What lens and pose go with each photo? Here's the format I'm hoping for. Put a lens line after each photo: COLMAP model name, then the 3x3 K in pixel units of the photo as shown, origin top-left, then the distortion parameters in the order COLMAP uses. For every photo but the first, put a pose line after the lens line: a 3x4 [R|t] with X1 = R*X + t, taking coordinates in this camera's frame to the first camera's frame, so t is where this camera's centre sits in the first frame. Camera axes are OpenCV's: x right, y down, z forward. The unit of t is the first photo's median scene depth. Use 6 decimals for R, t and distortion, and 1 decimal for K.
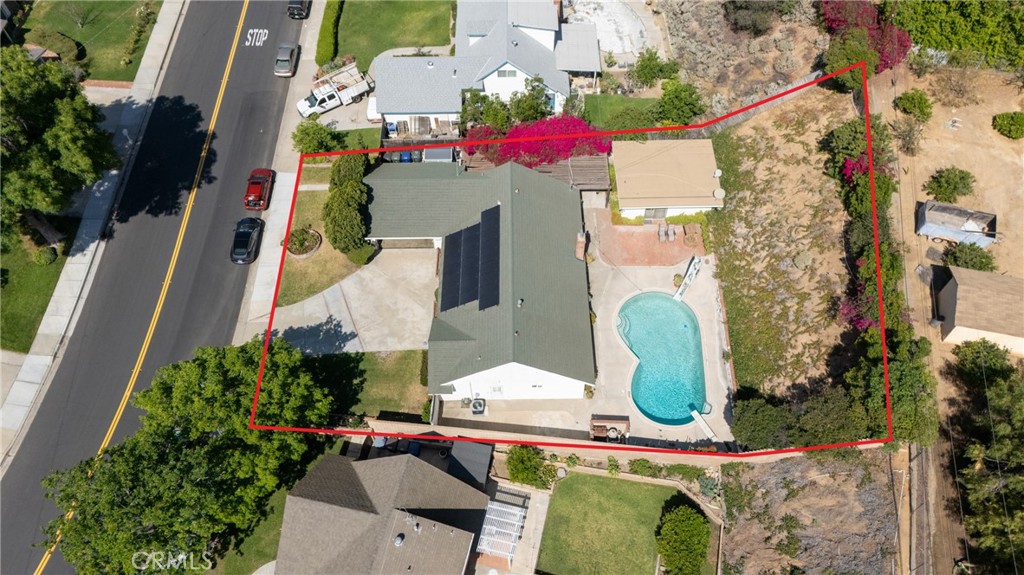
lens RADIAL K [[756.0, 0, 507.6], [0, 756.0, 289.5], [0, 0, 1]] dist [0.068925, -0.060552]
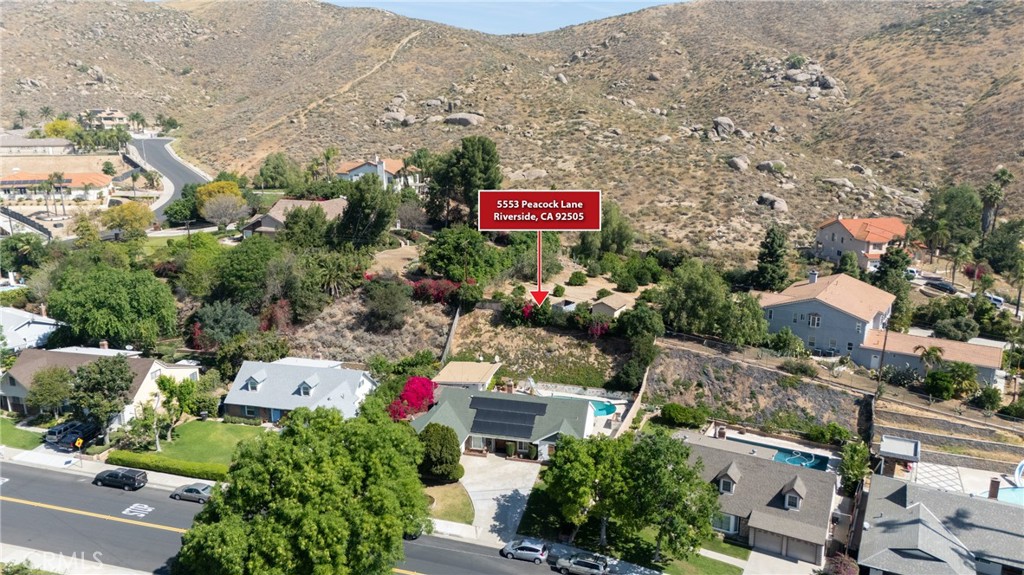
lens RADIAL K [[756.9, 0, 518.9], [0, 756.9, 284.9], [0, 0, 1]] dist [0.107682, -0.139628]
pose [[0.242905, -0.213516, 0.946260, -1.444274], [0.791444, 0.607663, -0.066049, -0.073329], [-0.560905, 0.764955, 0.316590, 0.259080]]
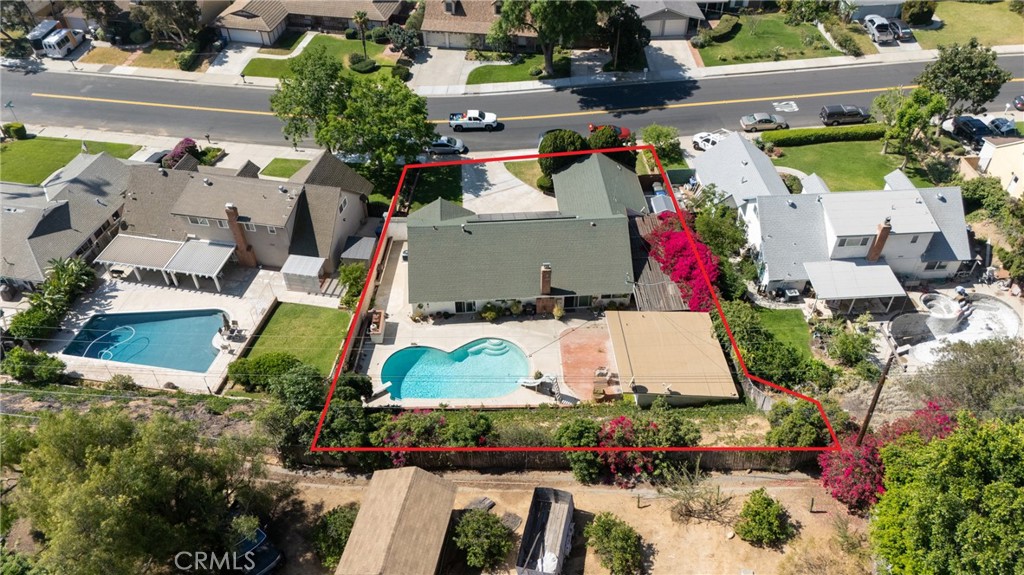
lens RADIAL K [[750.3, 0, 508.3], [0, 750.3, 287.1], [0, 0, 1]] dist [0.067822, -0.058730]
pose [[0.050586, 0.685172, -0.726623, 0.845309], [-0.811772, 0.452027, 0.369727, -0.388173], [0.581779, 0.571149, 0.579069, 0.367333]]
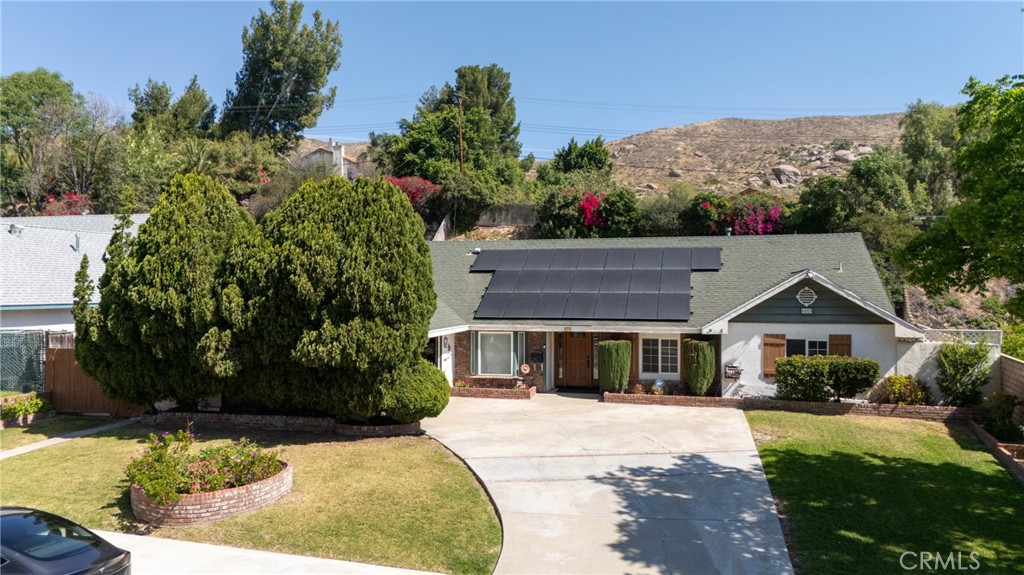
lens RADIAL K [[756.9, 0, 518.9], [0, 756.9, 284.9], [0, 0, 1]] dist [0.107682, -0.139628]
pose [[0.233438, 0.019206, 0.972182, -0.513477], [0.793877, 0.573562, -0.201955, 0.028353], [-0.561486, 0.818937, 0.118644, 0.938885]]
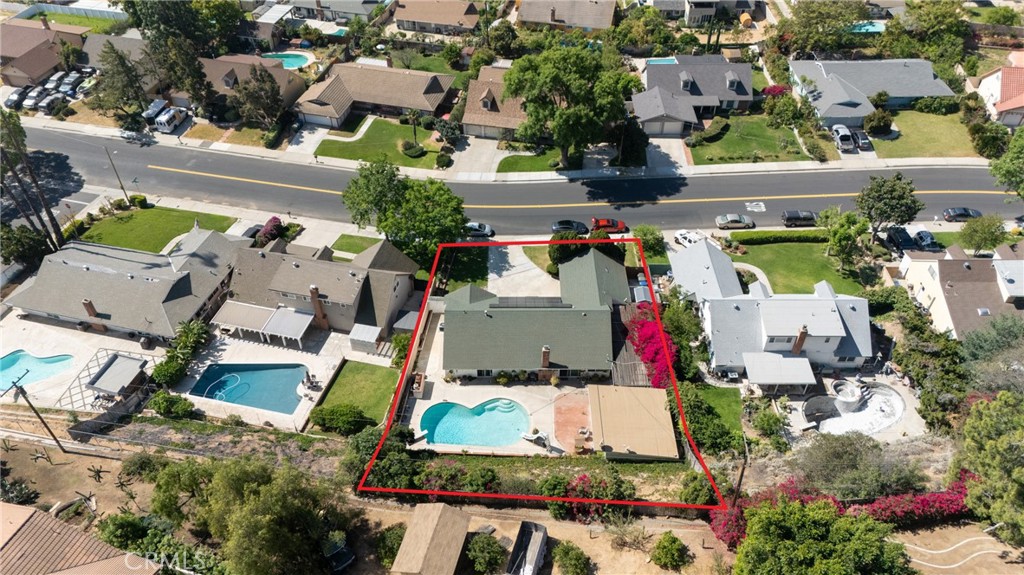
lens RADIAL K [[747.8, 0, 507.6], [0, 747.8, 287.3], [0, 0, 1]] dist [0.071895, -0.069124]
pose [[-0.009366, 0.687001, -0.726596, 1.001660], [-0.815063, 0.415706, 0.403559, -0.603046], [0.579296, 0.596002, 0.556056, 0.108998]]
